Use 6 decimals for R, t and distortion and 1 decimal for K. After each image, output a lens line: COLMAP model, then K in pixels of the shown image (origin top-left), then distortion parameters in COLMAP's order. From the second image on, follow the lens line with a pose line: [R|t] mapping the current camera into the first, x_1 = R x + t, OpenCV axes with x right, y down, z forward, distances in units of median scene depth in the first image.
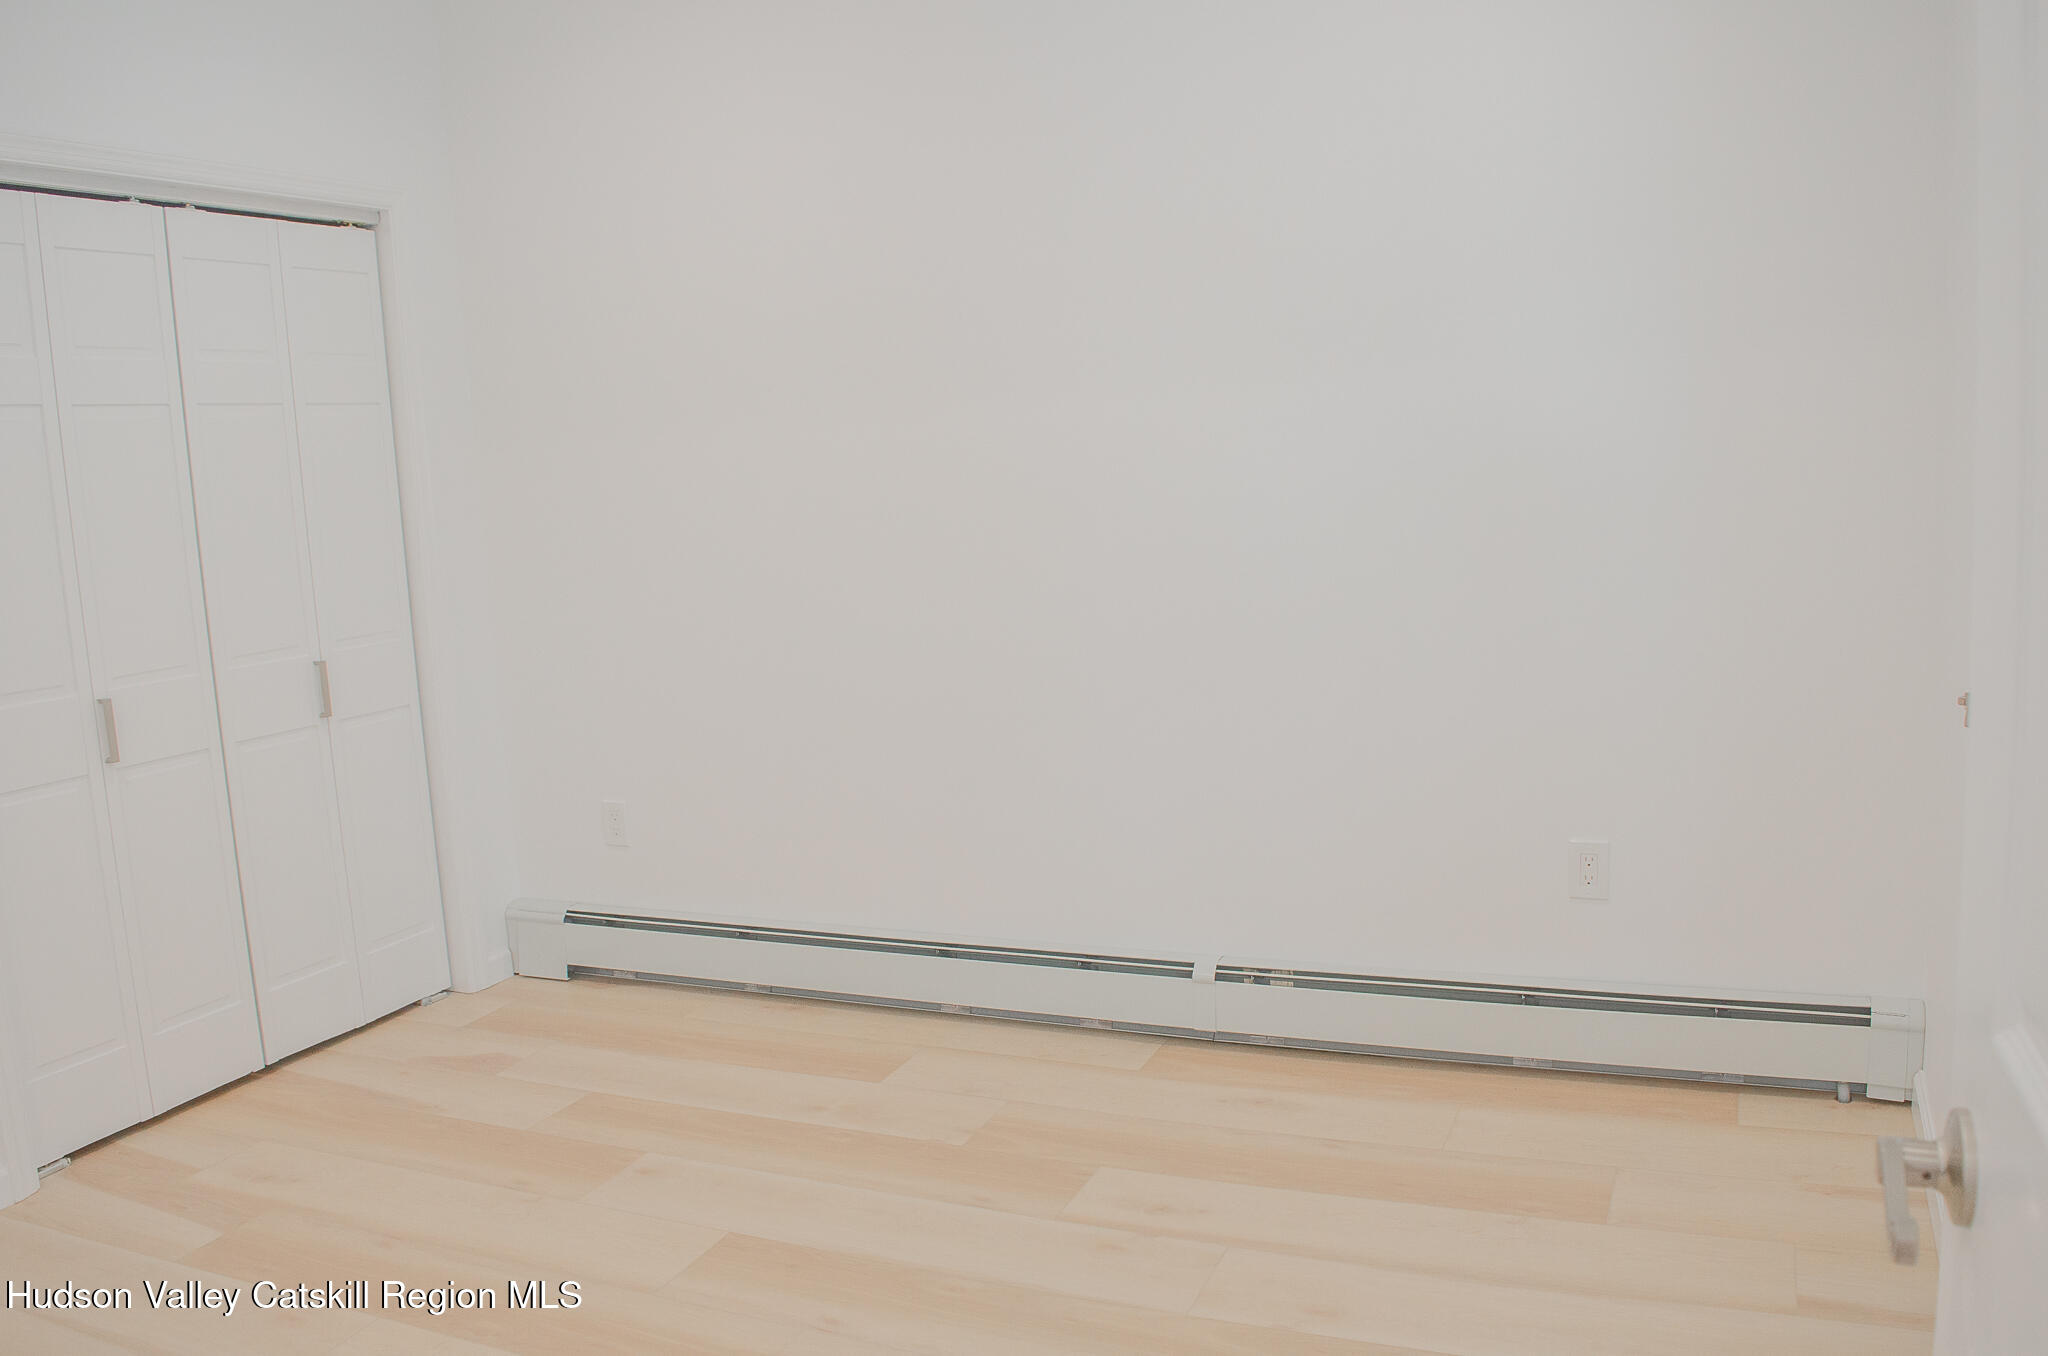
lens RADIAL K [[1593.5, 0, 1026.0], [0, 1593.5, 683.8], [0, 0, 1]] dist [-0.090906, 0.009141]
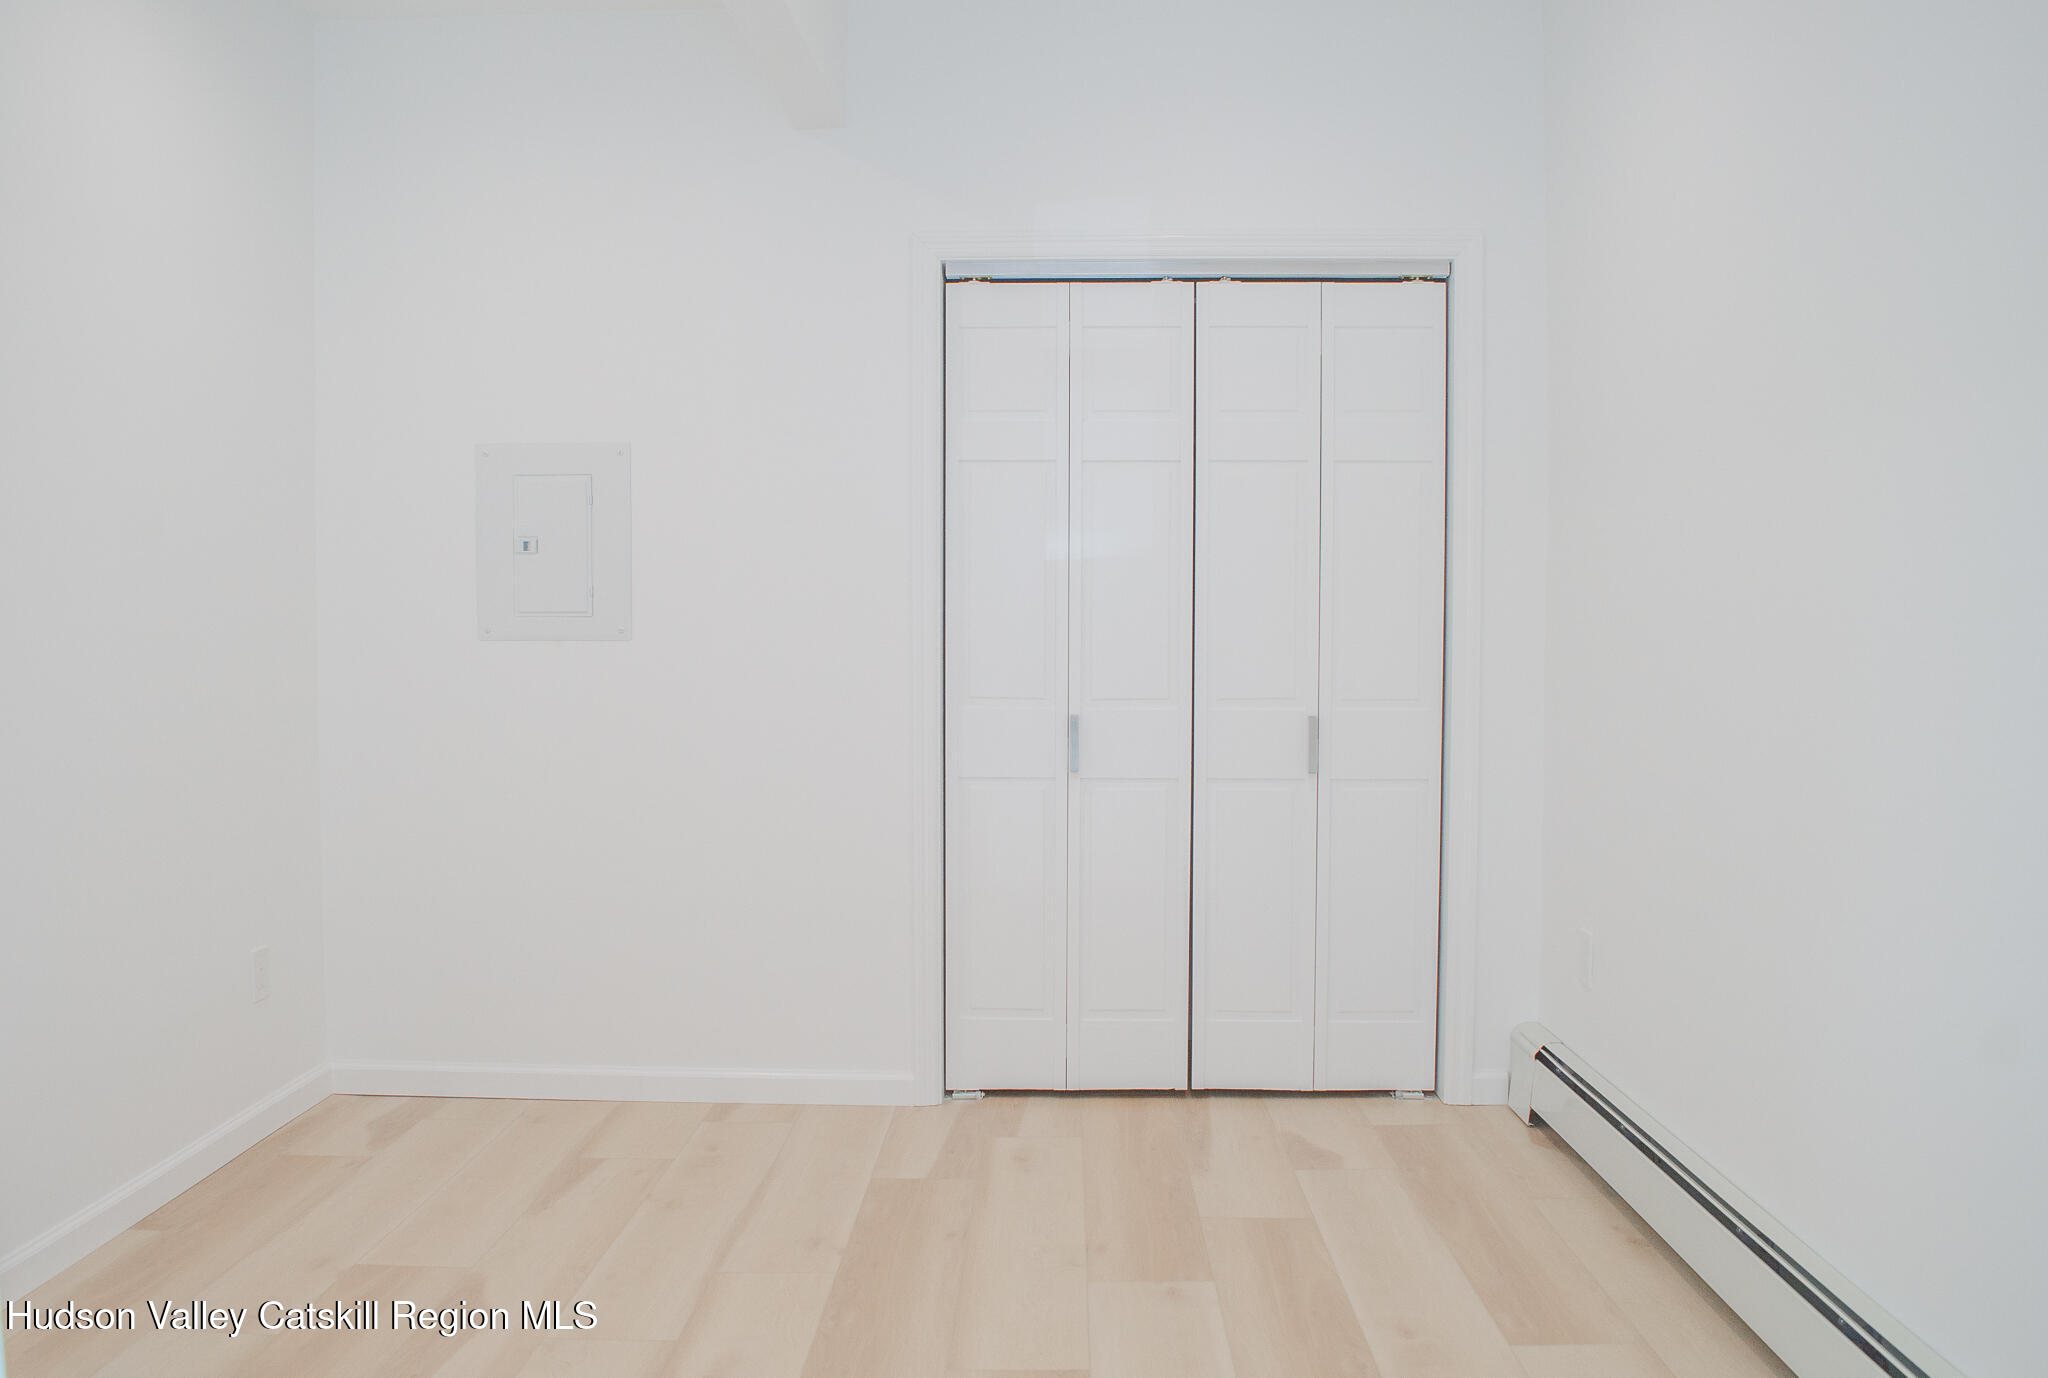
lens RADIAL K [[1635.2, 0, 1024.3], [0, 1635.2, 710.6], [0, 0, 1]] dist [-0.063987, -0.000801]
pose [[0.390411, 0.101971, -0.914976, 0.474151], [-0.153900, 0.987091, 0.044340, -0.040091], [0.907686, 0.123504, 0.401065, 0.449764]]
